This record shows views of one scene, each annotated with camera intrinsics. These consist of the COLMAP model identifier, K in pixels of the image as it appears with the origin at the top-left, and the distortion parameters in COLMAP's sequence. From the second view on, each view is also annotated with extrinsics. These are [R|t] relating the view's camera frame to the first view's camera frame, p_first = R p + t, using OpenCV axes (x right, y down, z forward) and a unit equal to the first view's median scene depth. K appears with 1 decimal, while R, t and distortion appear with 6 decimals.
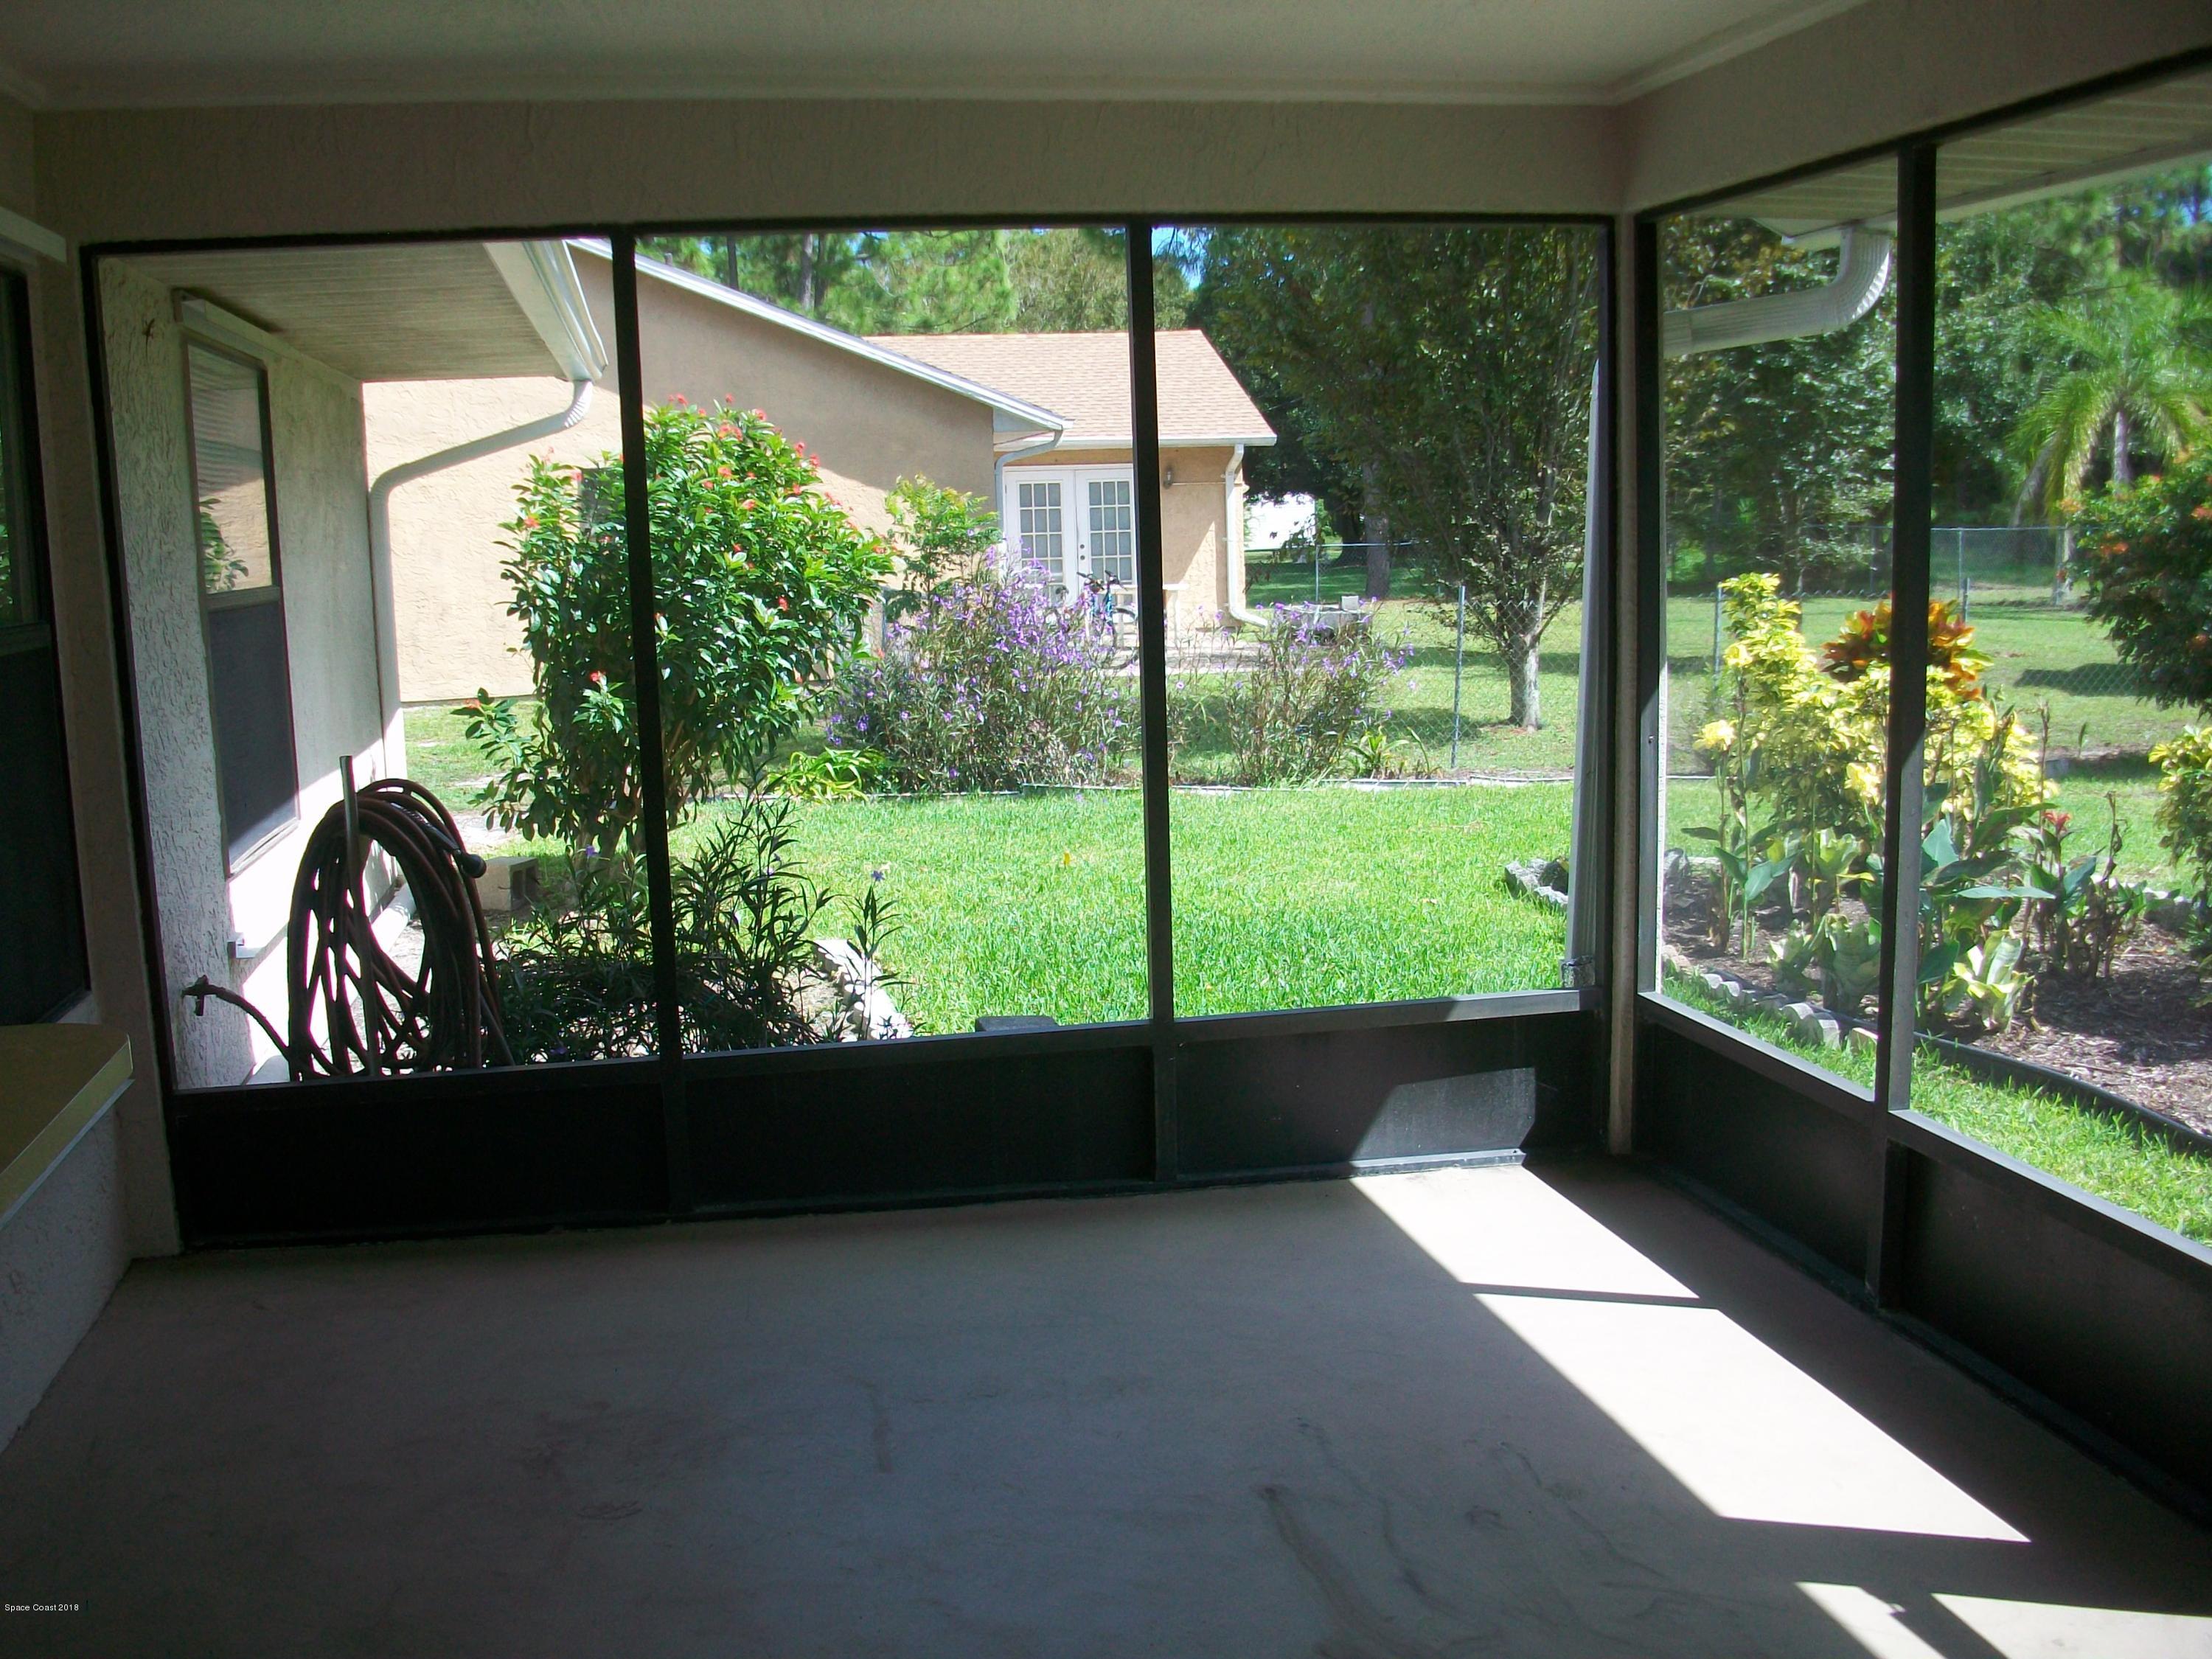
lens RADIAL K [[2145.6, 0, 1106.0], [0, 2145.6, 829.5], [0, 0, 1]] dist [-0.112782, 0.011535]
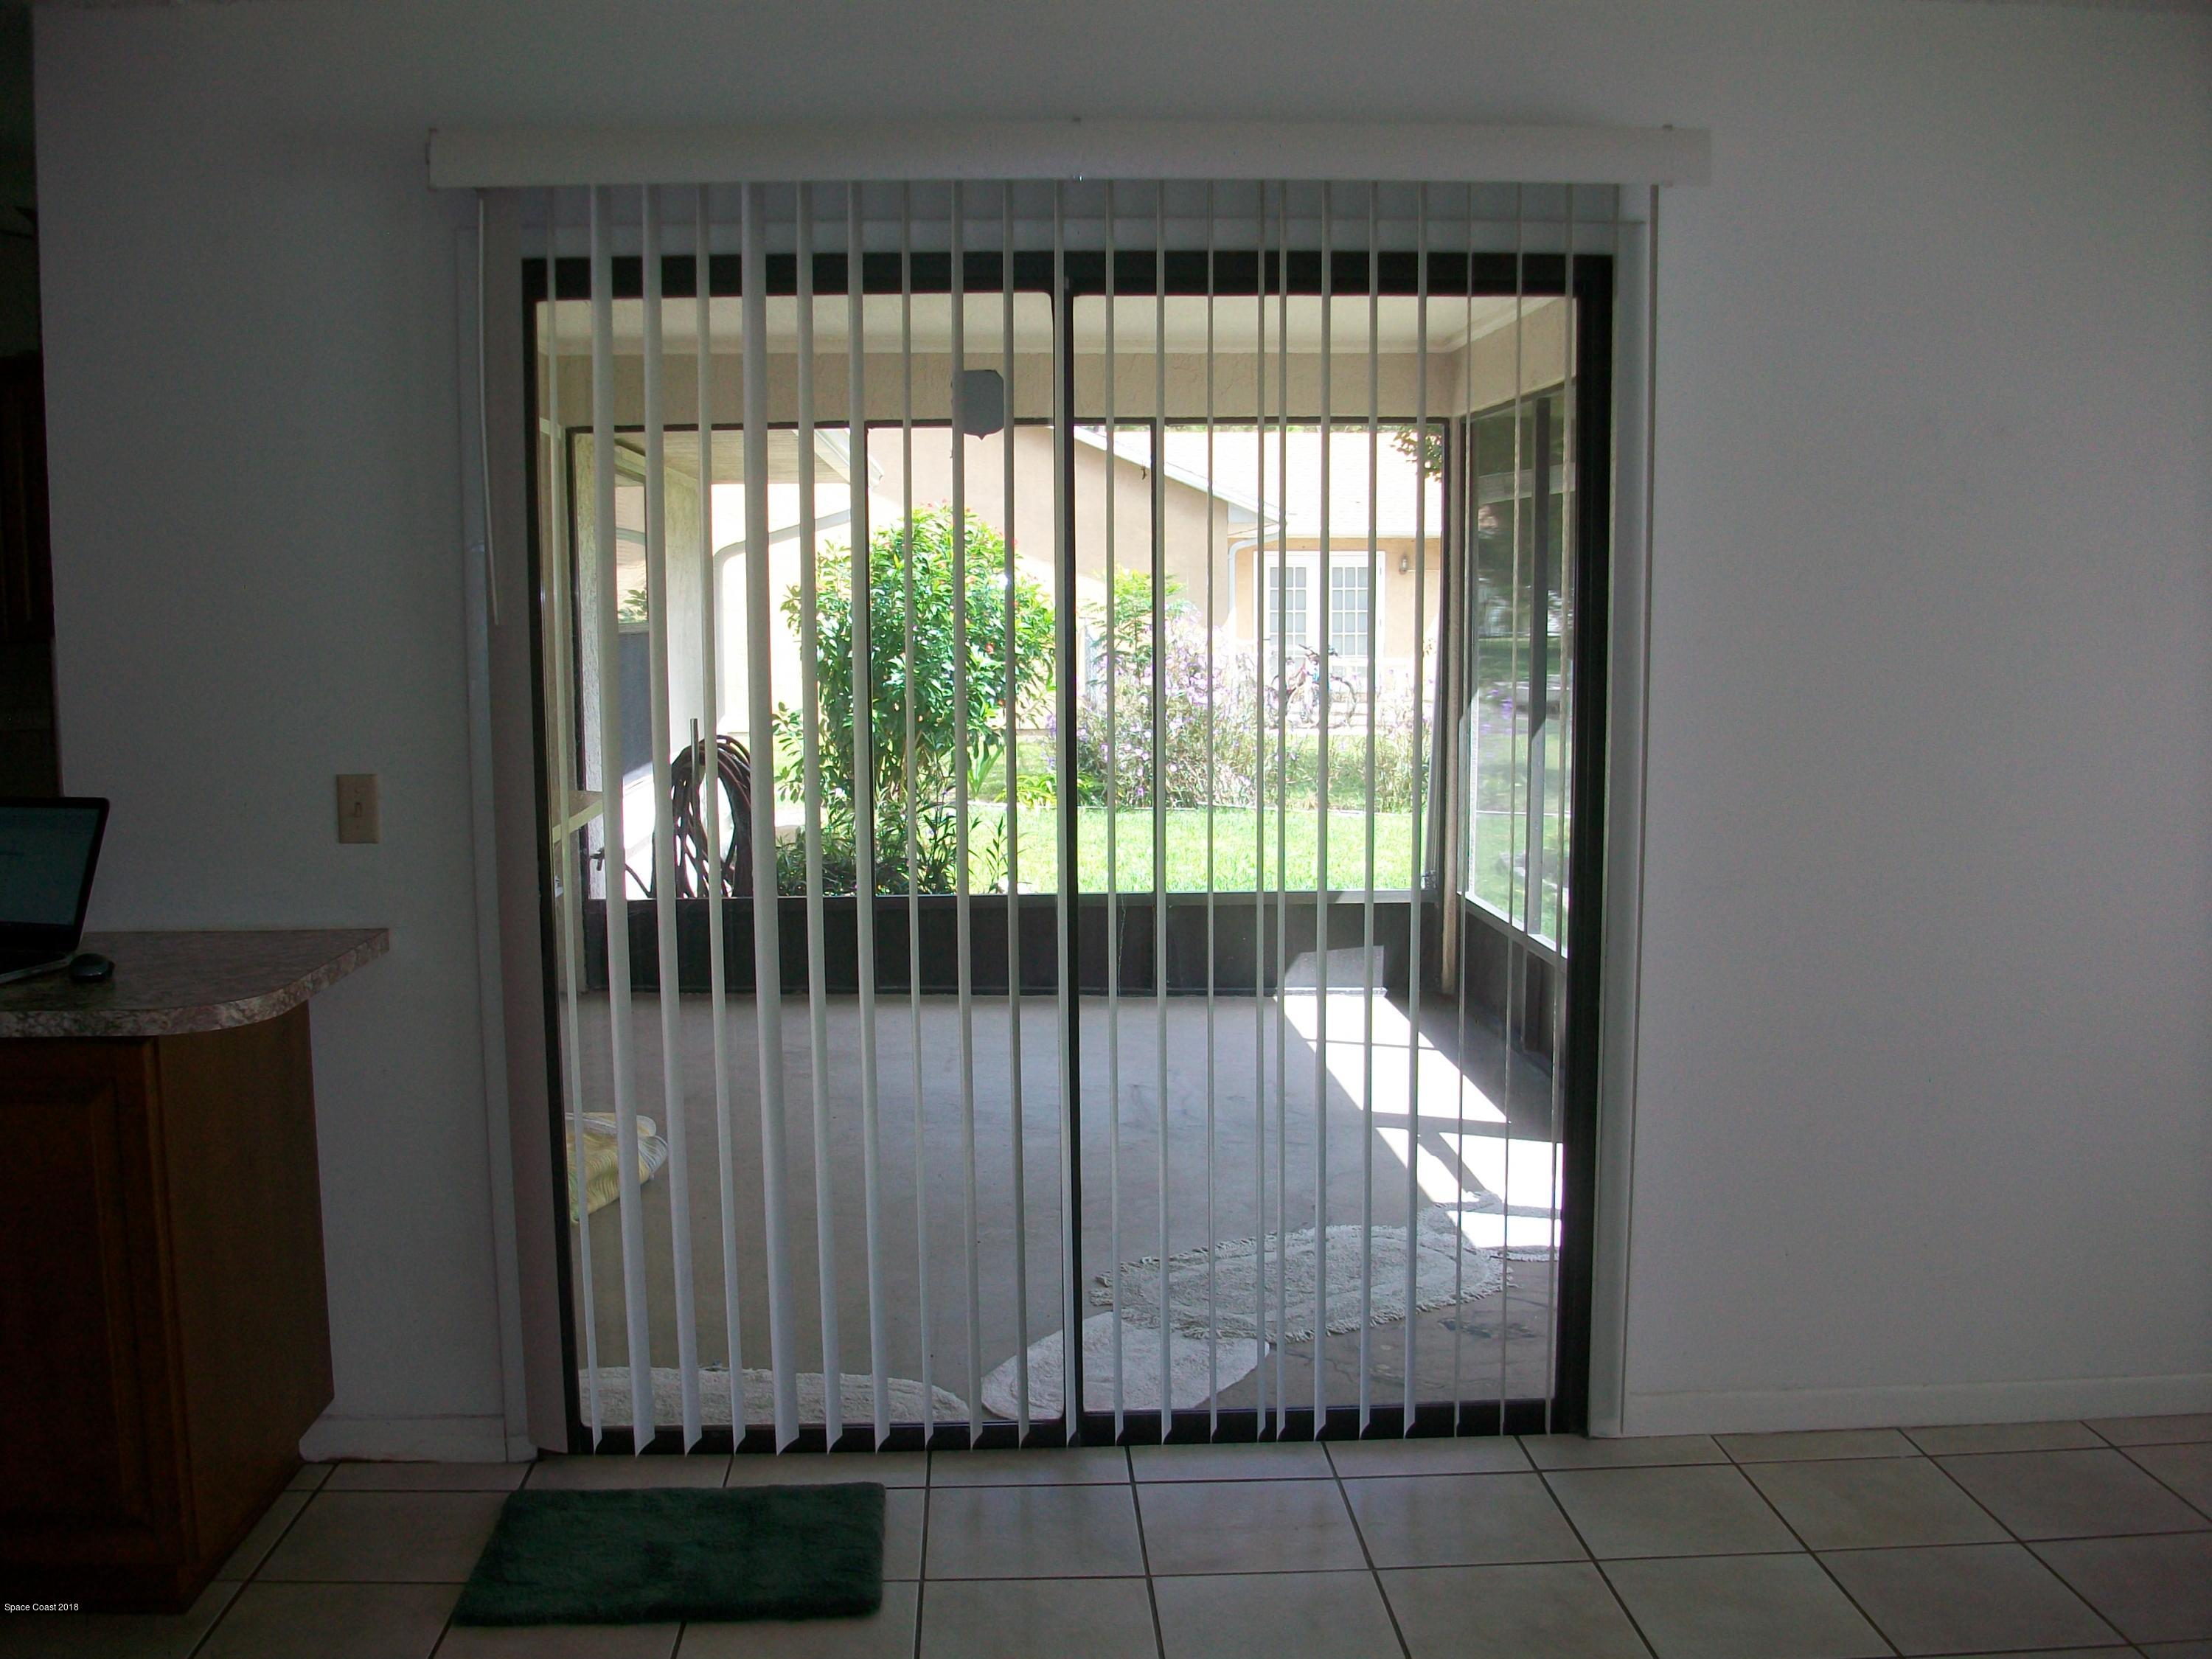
lens RADIAL K [[2080.7, 0, 1106.0], [0, 2080.7, 829.5], [0, 0, 1]] dist [-0.112027, 0.007574]
pose [[0.989819, 0.040156, -0.136548, 0.178811], [-0.044643, 0.998554, -0.029958, 0.079086], [0.135148, 0.035749, 0.990180, -0.539163]]
